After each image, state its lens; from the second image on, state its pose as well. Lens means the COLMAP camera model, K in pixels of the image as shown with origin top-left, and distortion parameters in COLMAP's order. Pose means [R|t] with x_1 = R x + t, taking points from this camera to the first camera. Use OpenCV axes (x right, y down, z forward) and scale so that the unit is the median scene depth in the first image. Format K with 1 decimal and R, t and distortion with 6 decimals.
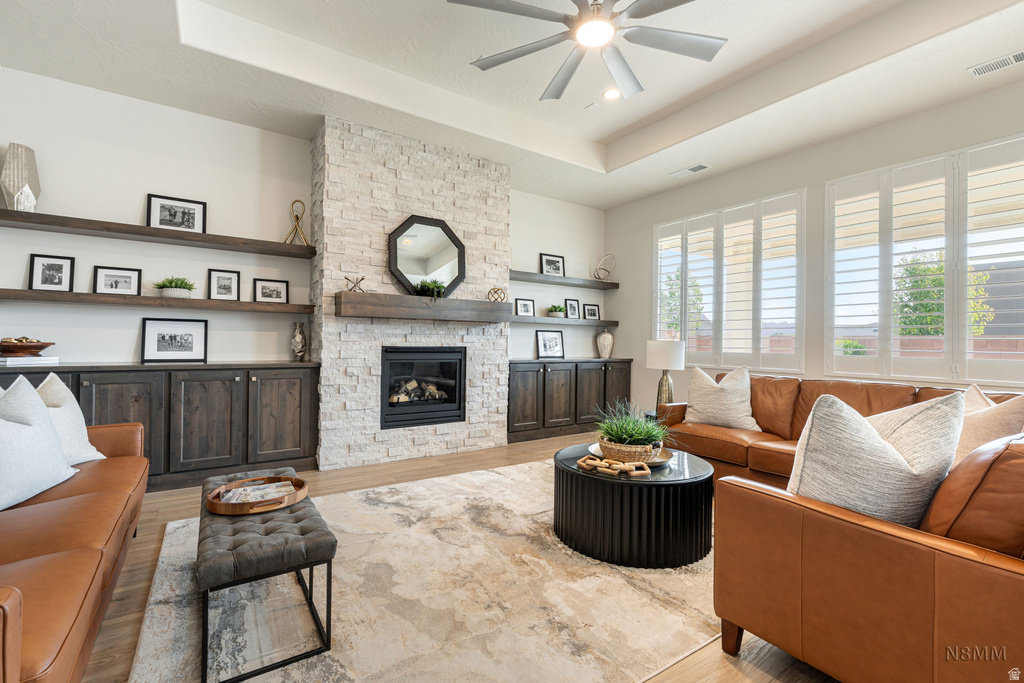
lens RADIAL K [[455.3, 0, 512.0], [0, 455.3, 341.5], [0, 0, 1]] dist [-0.000485, -0.000096]
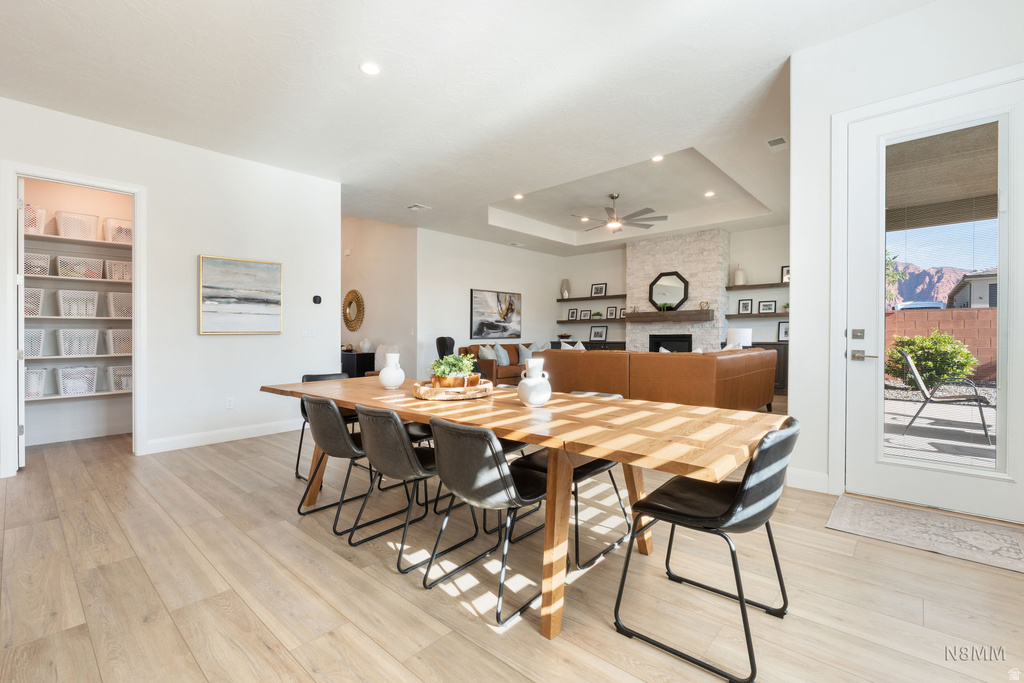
lens RADIAL K [[449.2, 0, 512.0], [0, 449.2, 341.5], [0, 0, 1]] dist [0.000115, -0.000078]
pose [[0.250920, -0.003636, -0.968001, 1.696822], [0.012743, 0.999919, -0.000453, 0.036456], [0.967924, -0.012222, 0.250946, -0.215163]]
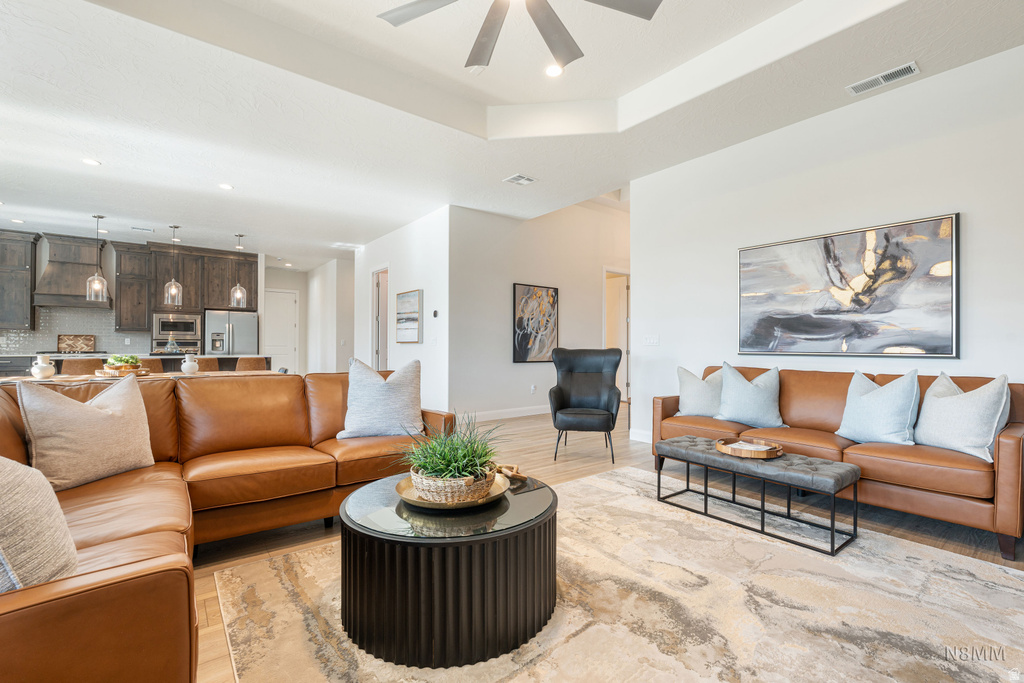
lens RADIAL K [[449.2, 0, 512.0], [0, 449.2, 341.5], [0, 0, 1]] dist [0.000115, -0.000078]
pose [[-0.997116, -0.014862, -0.074423, 0.147163], [-0.014206, 0.999856, -0.009336, 0.008102], [0.074551, -0.008252, -0.997183, 1.127480]]
